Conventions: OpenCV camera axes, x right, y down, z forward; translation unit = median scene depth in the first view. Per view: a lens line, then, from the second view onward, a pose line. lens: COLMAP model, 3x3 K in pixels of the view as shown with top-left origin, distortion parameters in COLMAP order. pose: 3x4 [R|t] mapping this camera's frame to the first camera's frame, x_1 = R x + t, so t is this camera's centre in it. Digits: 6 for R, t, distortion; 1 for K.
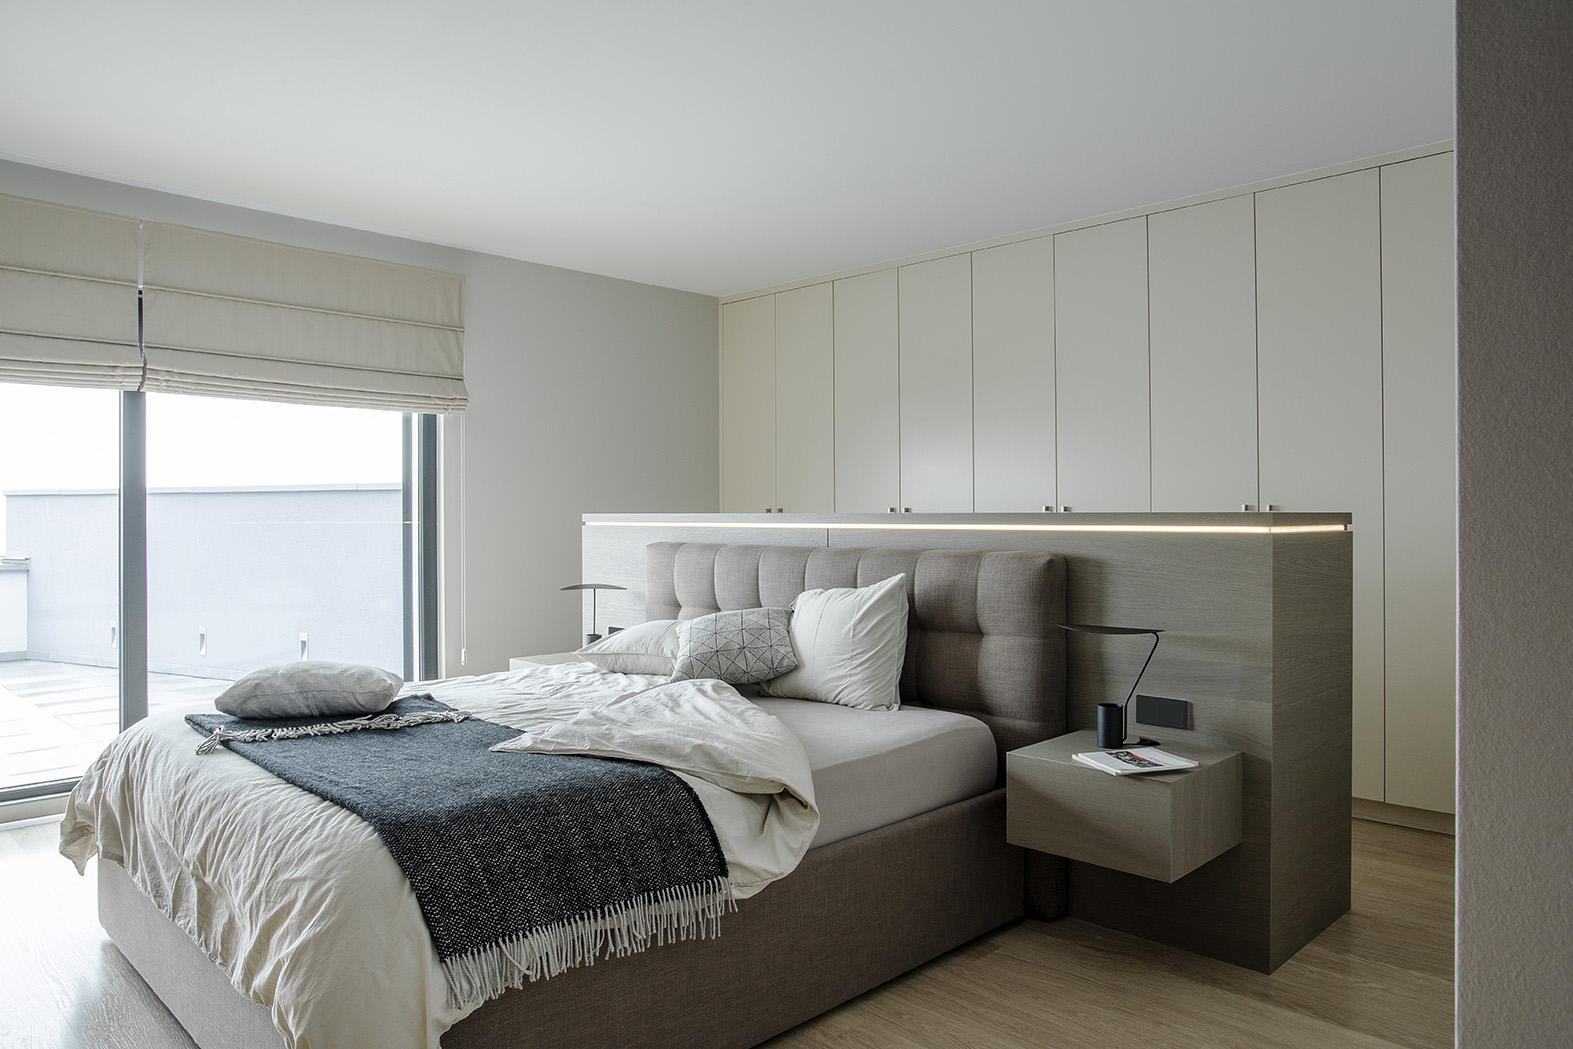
lens RADIAL K [[1048.3, 0, 789.5], [0, 1048.3, 522.8], [0, 0, 1]] dist [-0.039201, 0.022711]
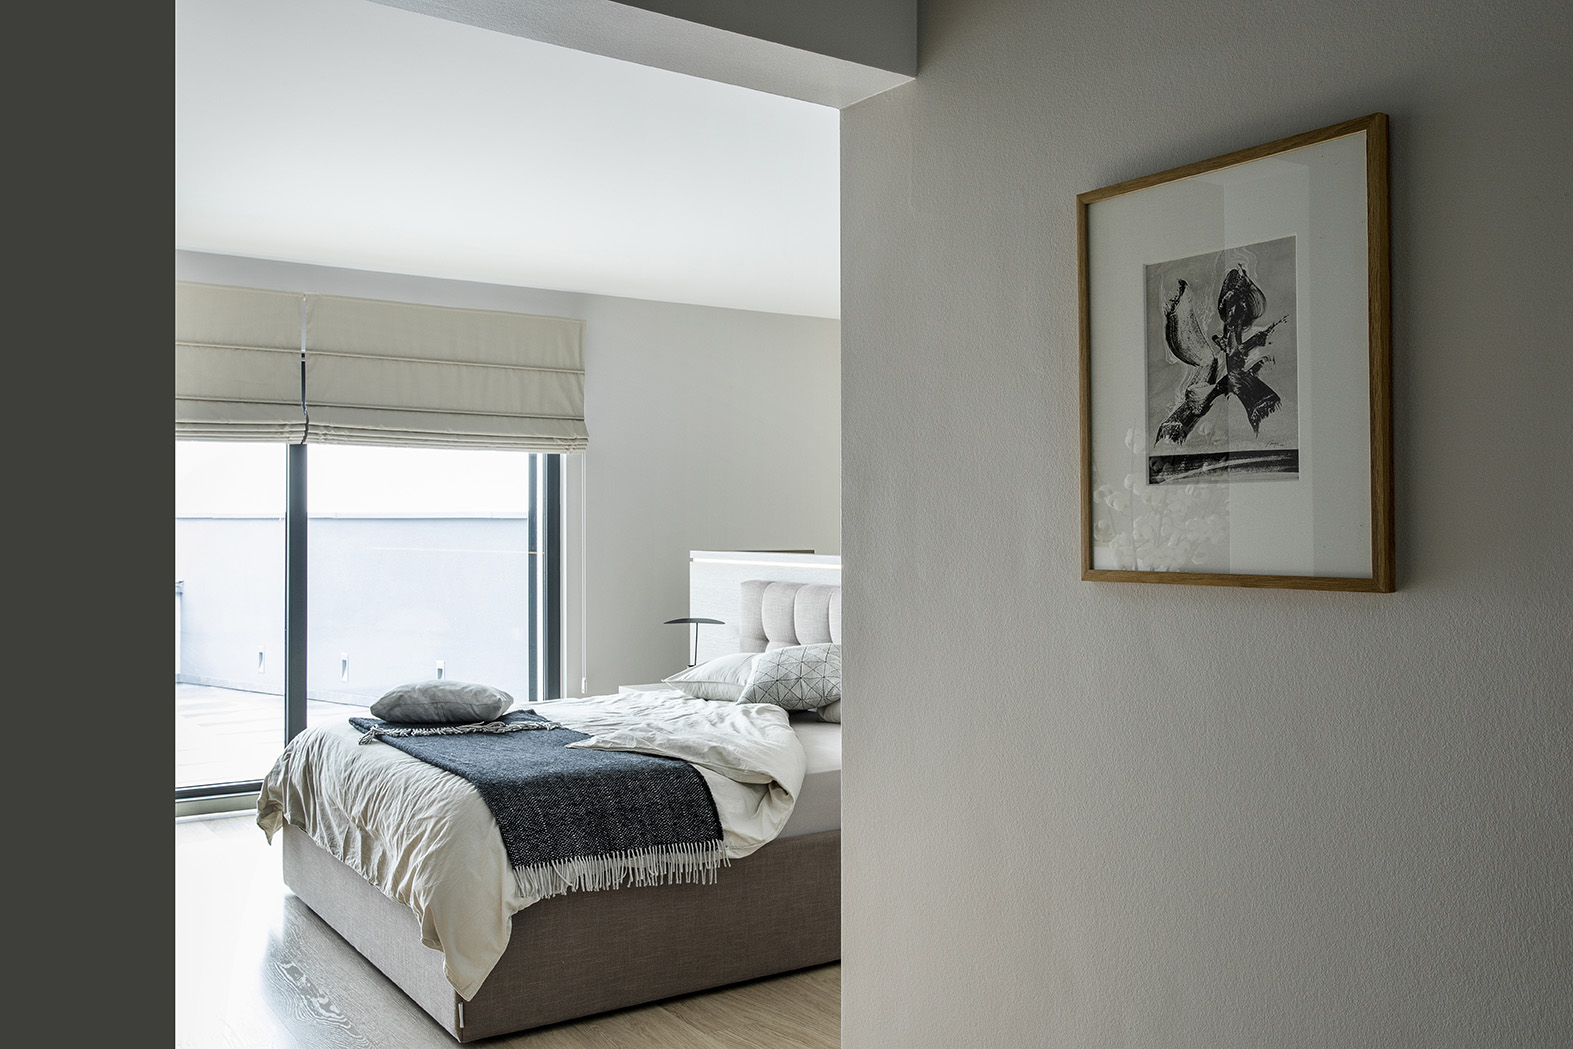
lens RADIAL K [[1385.4, 0, 789.6], [0, 1385.4, 523.0], [0, 0, 1]] dist [-0.006239, -0.015326]
pose [[0.981101, 0.001106, -0.193492, 0.275176], [-0.001905, 0.999990, -0.003945, -0.050188], [0.193486, 0.004239, 0.981094, -0.556857]]
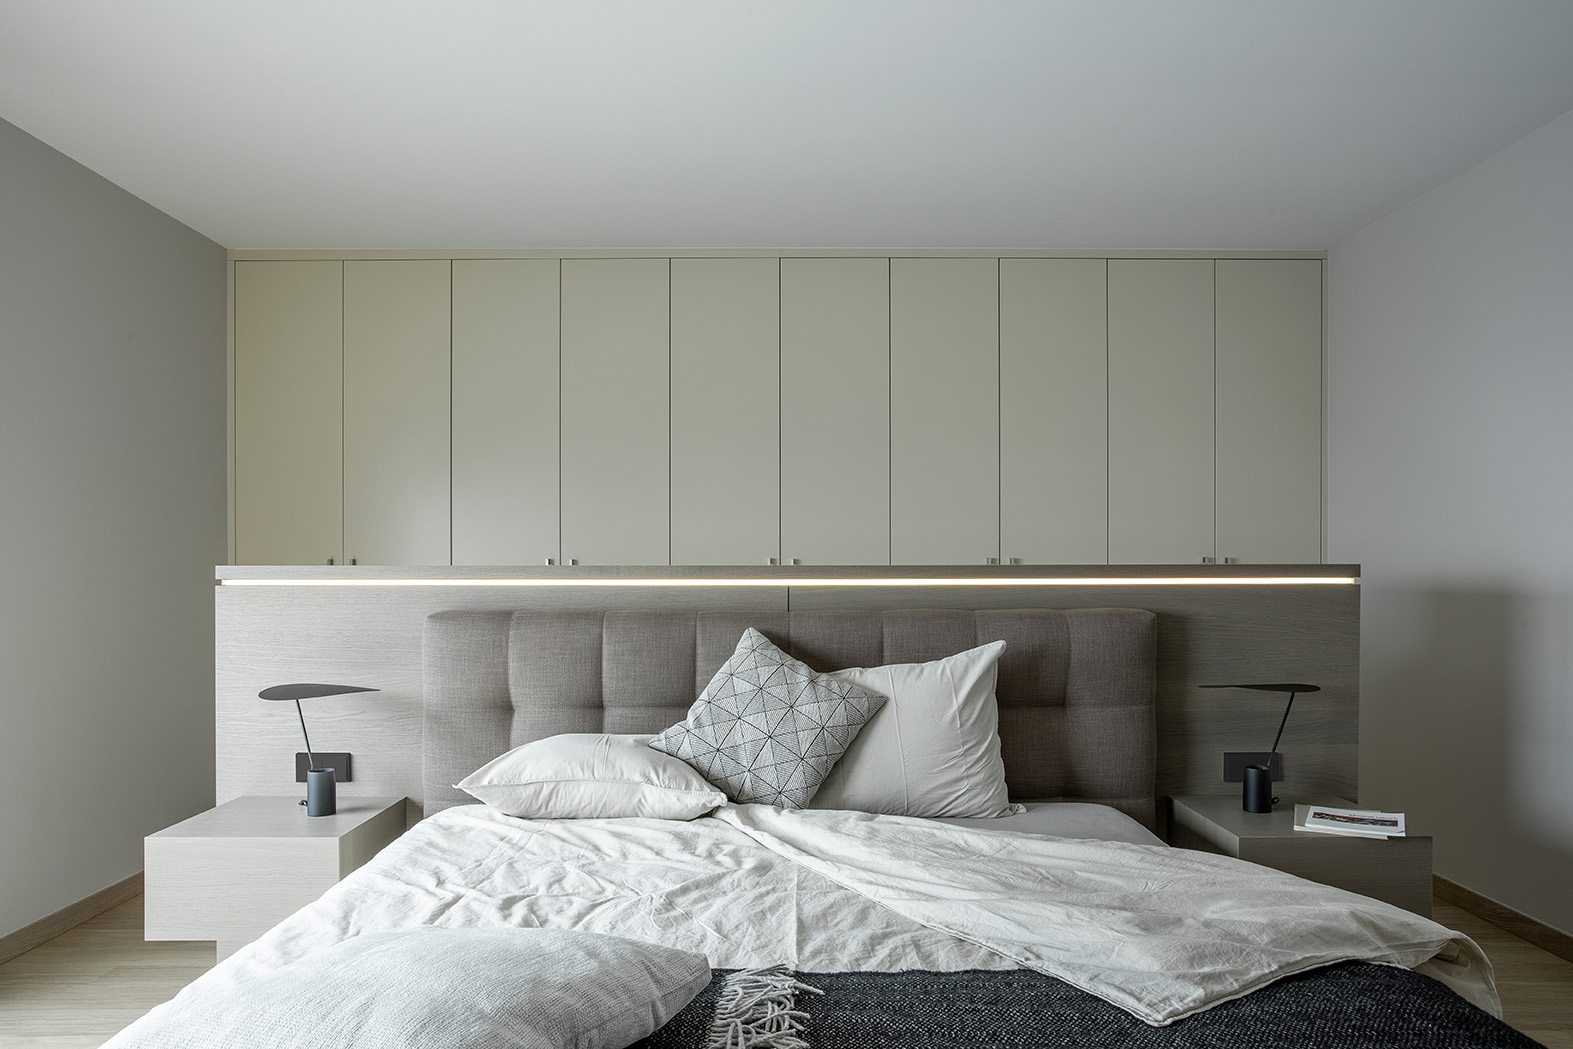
lens RADIAL K [[1048.3, 0, 801.1], [0, 1048.3, 583.8], [0, 0, 1]] dist [-0.039201, 0.022711]
pose [[0.693765, -0.010094, 0.720131, -0.633202], [0.005787, 0.999948, 0.008442, -0.002441], [-0.720178, -0.001689, 0.693787, 0.613667]]
